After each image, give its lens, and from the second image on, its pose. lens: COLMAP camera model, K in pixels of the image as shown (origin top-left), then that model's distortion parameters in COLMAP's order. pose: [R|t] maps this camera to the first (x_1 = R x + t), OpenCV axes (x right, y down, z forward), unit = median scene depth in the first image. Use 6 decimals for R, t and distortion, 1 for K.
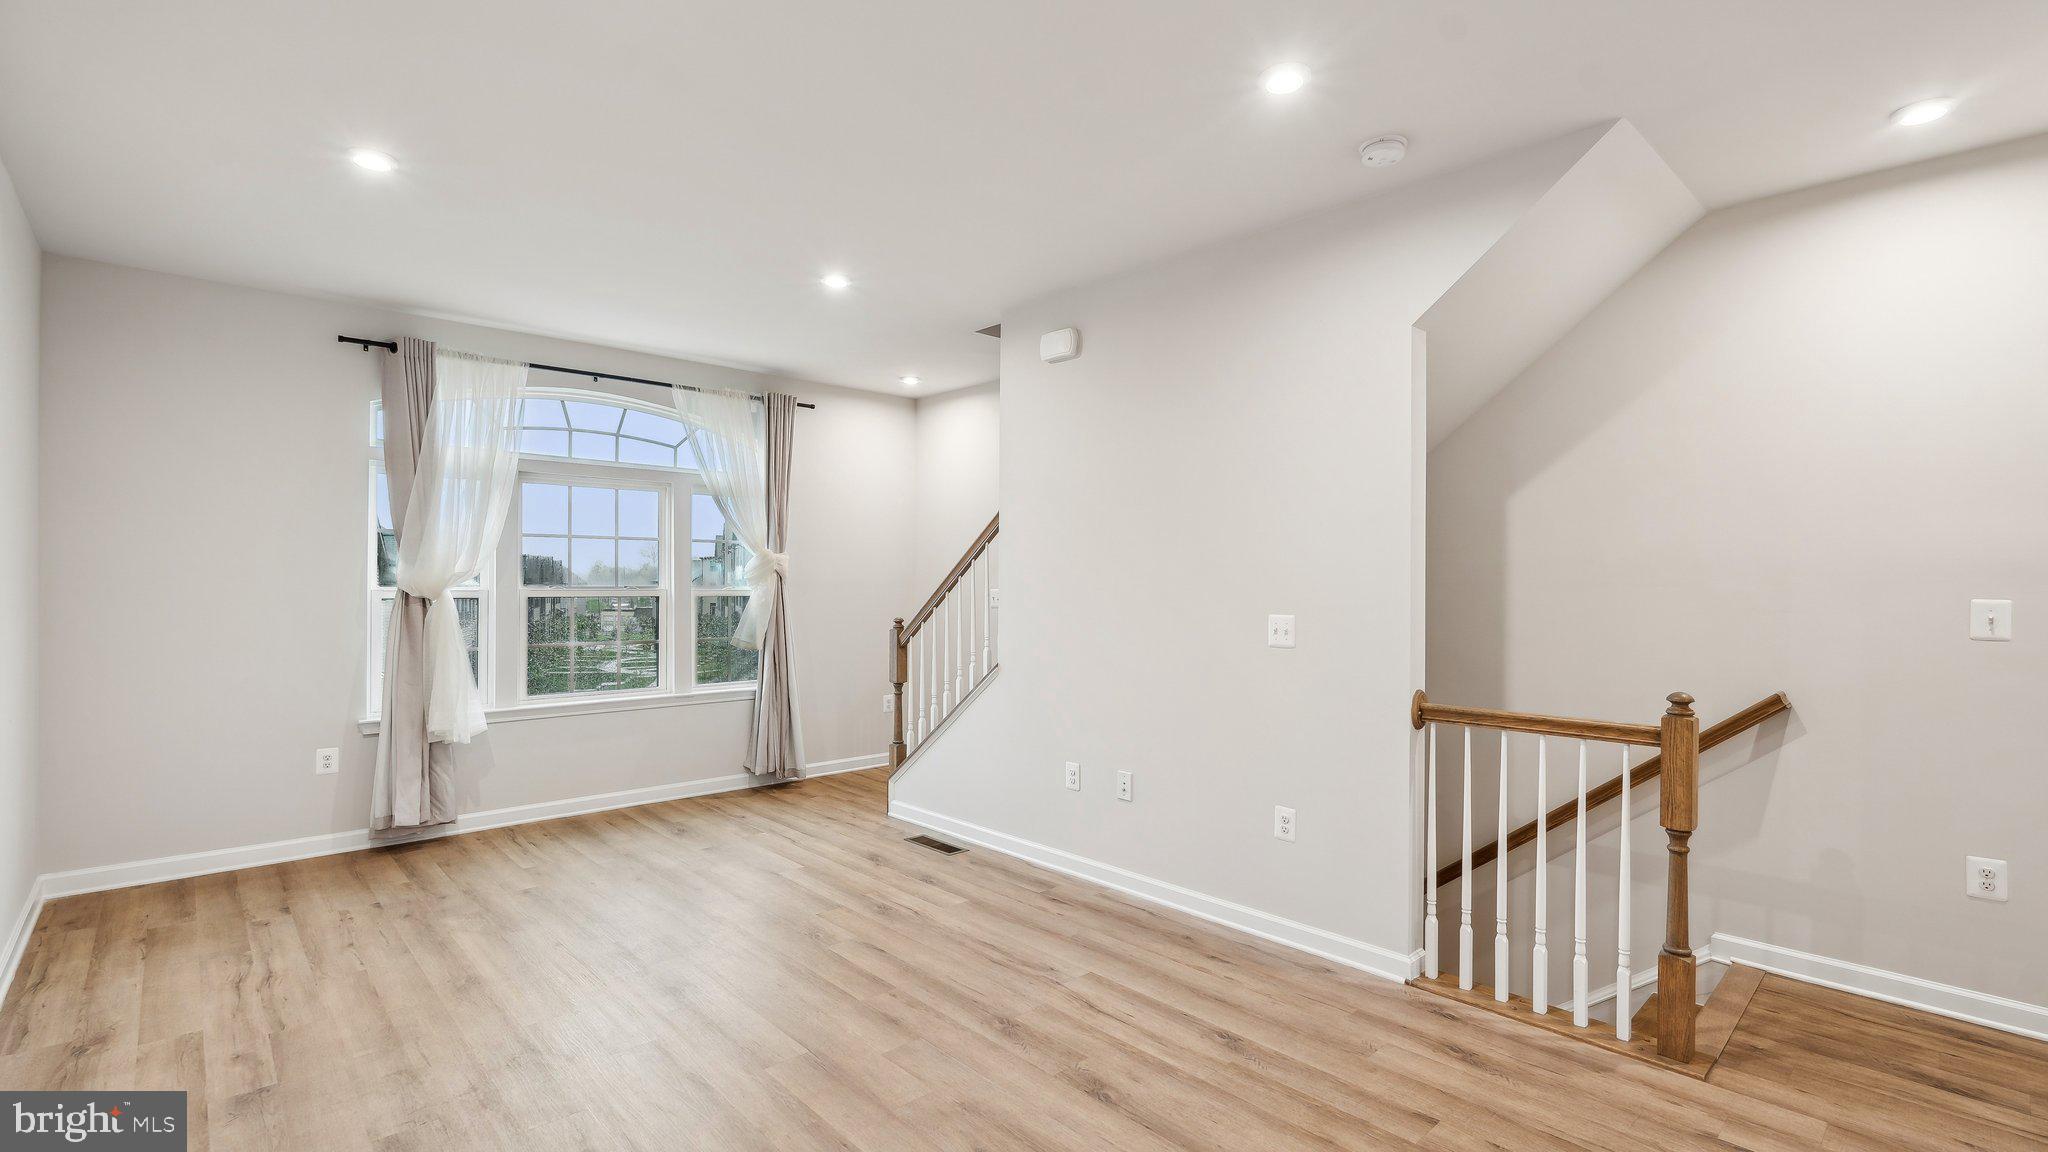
lens RADIAL K [[920.2, 0, 1029.1], [0, 920.2, 578.7], [0, 0, 1]] dist [-0.003135, 0.001525]
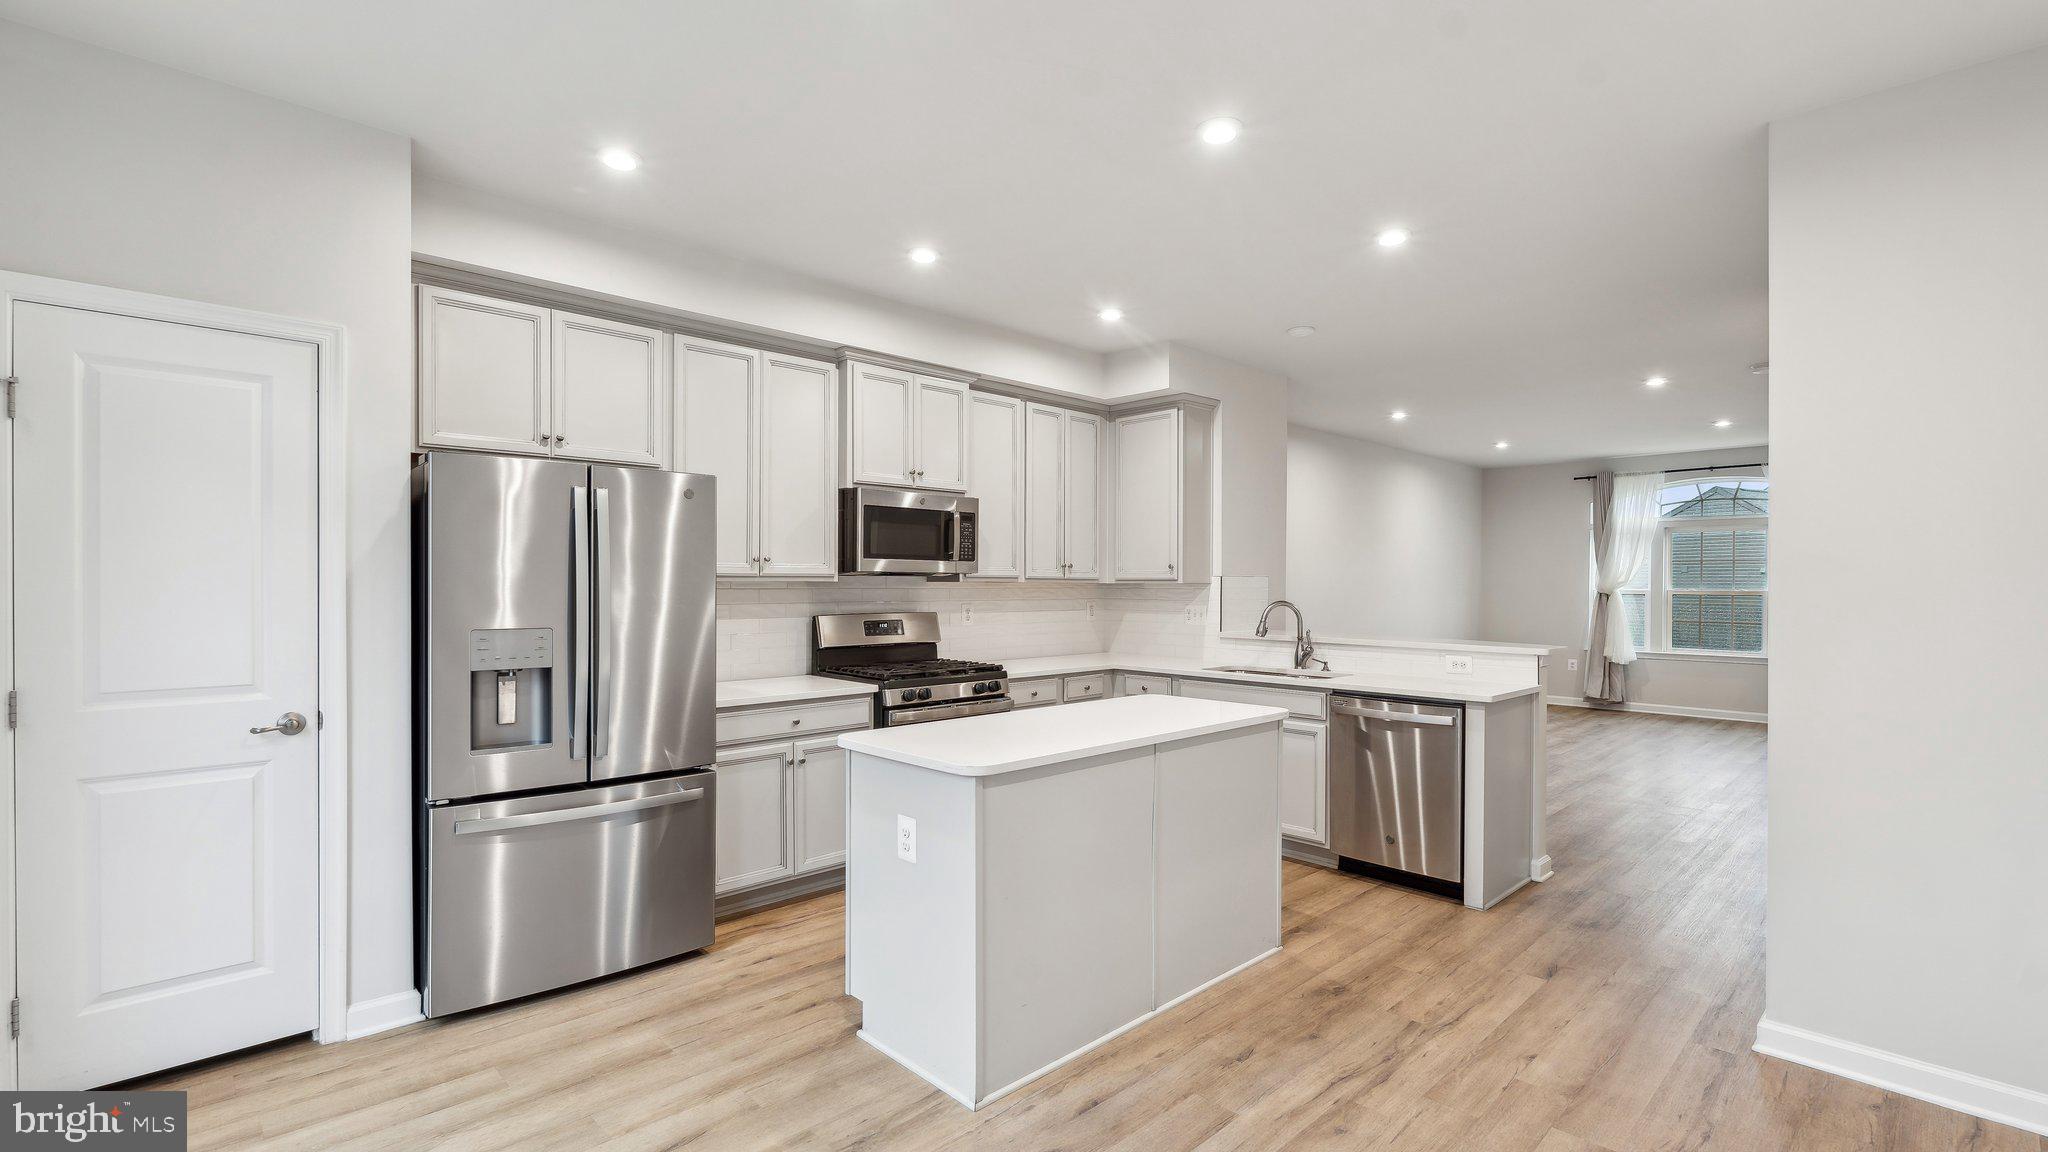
lens RADIAL K [[920.2, 0, 1015.1], [0, 920.2, 588.0], [0, 0, 1]] dist [-0.003135, 0.001525]
pose [[0.018501, 0.006415, -0.999808, 1.487931], [0.005245, 0.999965, 0.006513, -0.013629], [0.999815, -0.005365, 0.018467, -0.420807]]
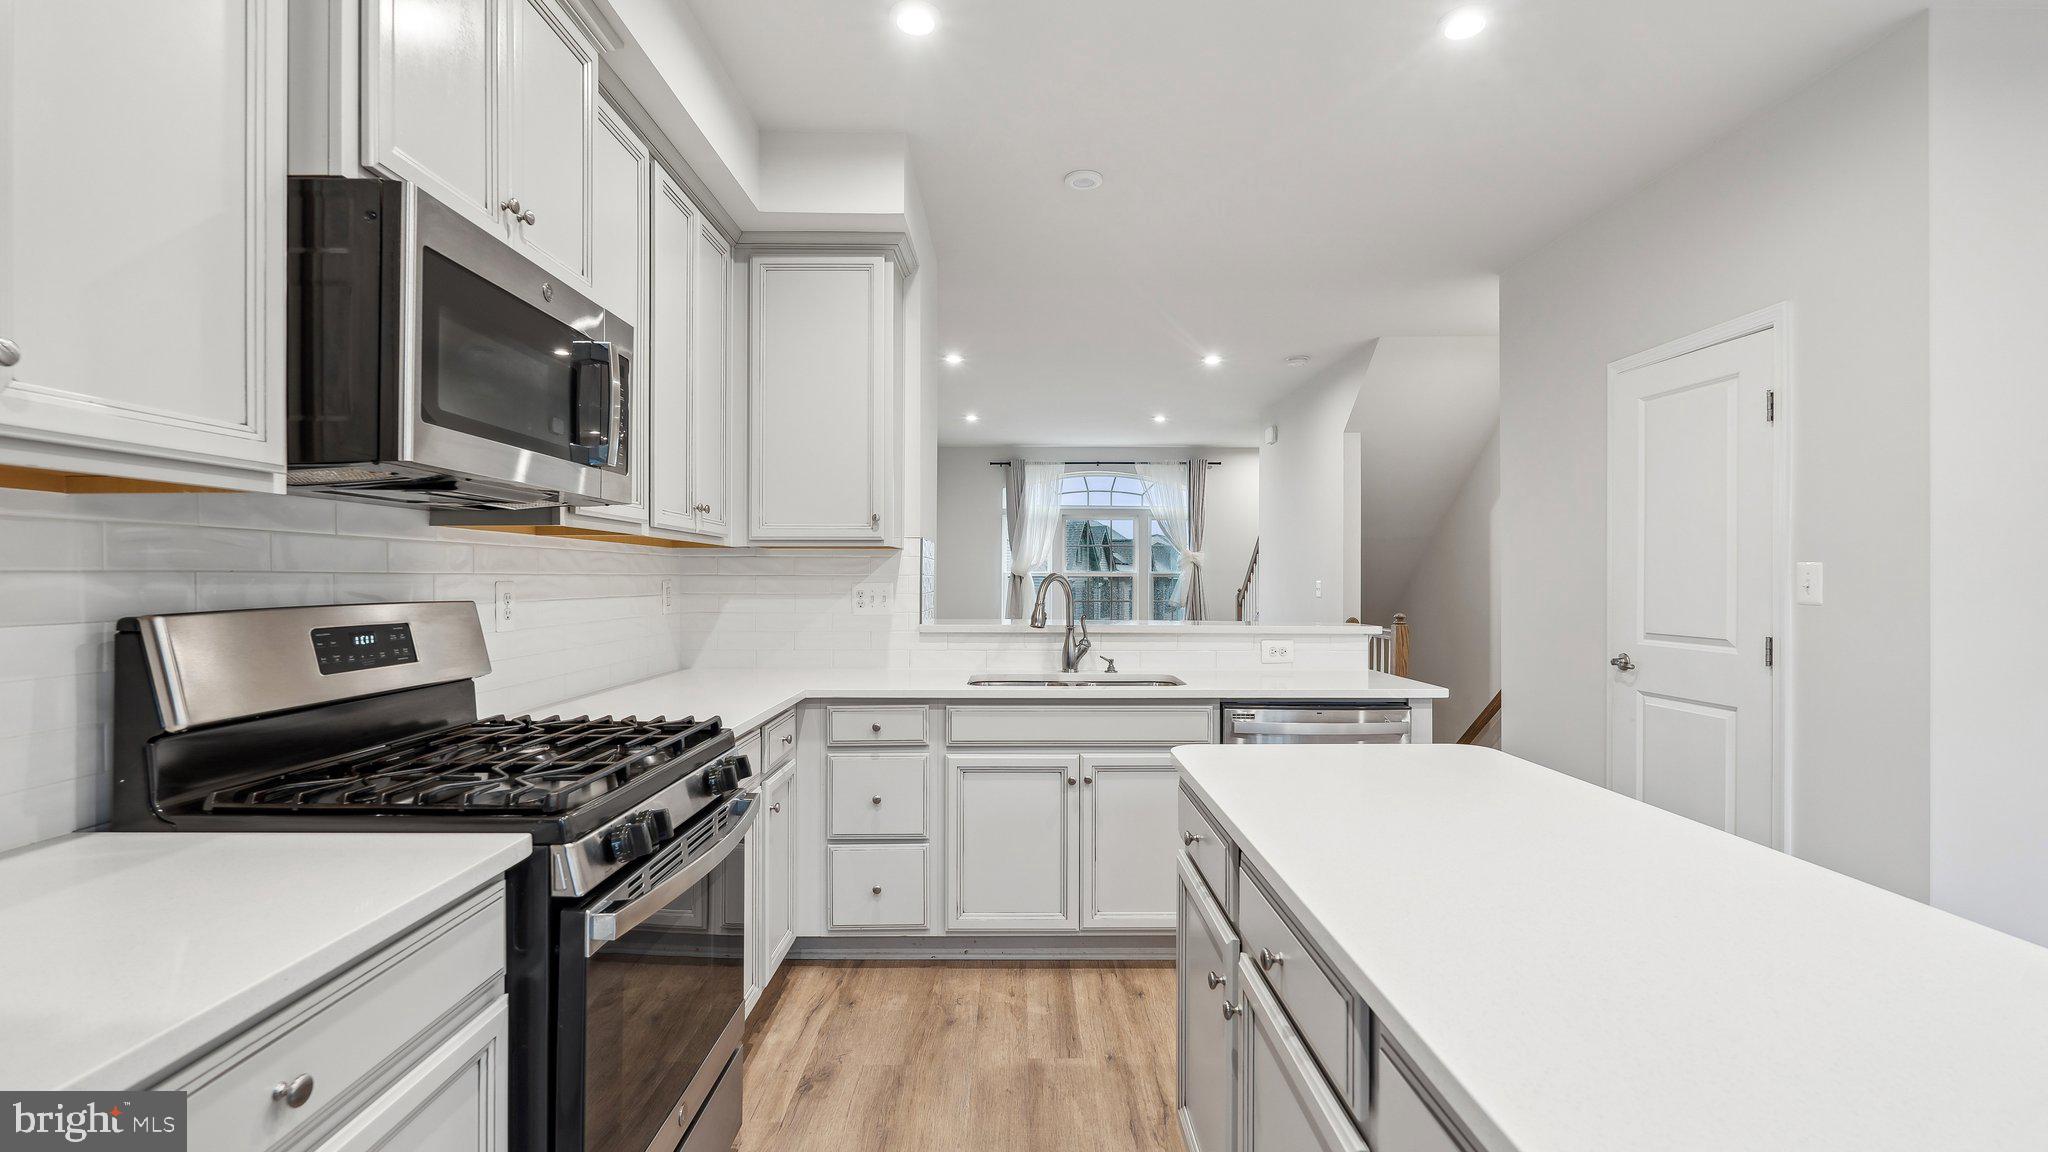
lens RADIAL K [[920.2, 0, 1031.3], [0, 920.2, 571.2], [0, 0, 1]] dist [-0.003135, 0.001525]
pose [[0.737976, -0.003030, -0.674820, 0.883418], [0.004538, 0.999990, 0.000472, 0.008669], [0.674811, -0.003410, 0.737982, -0.638387]]
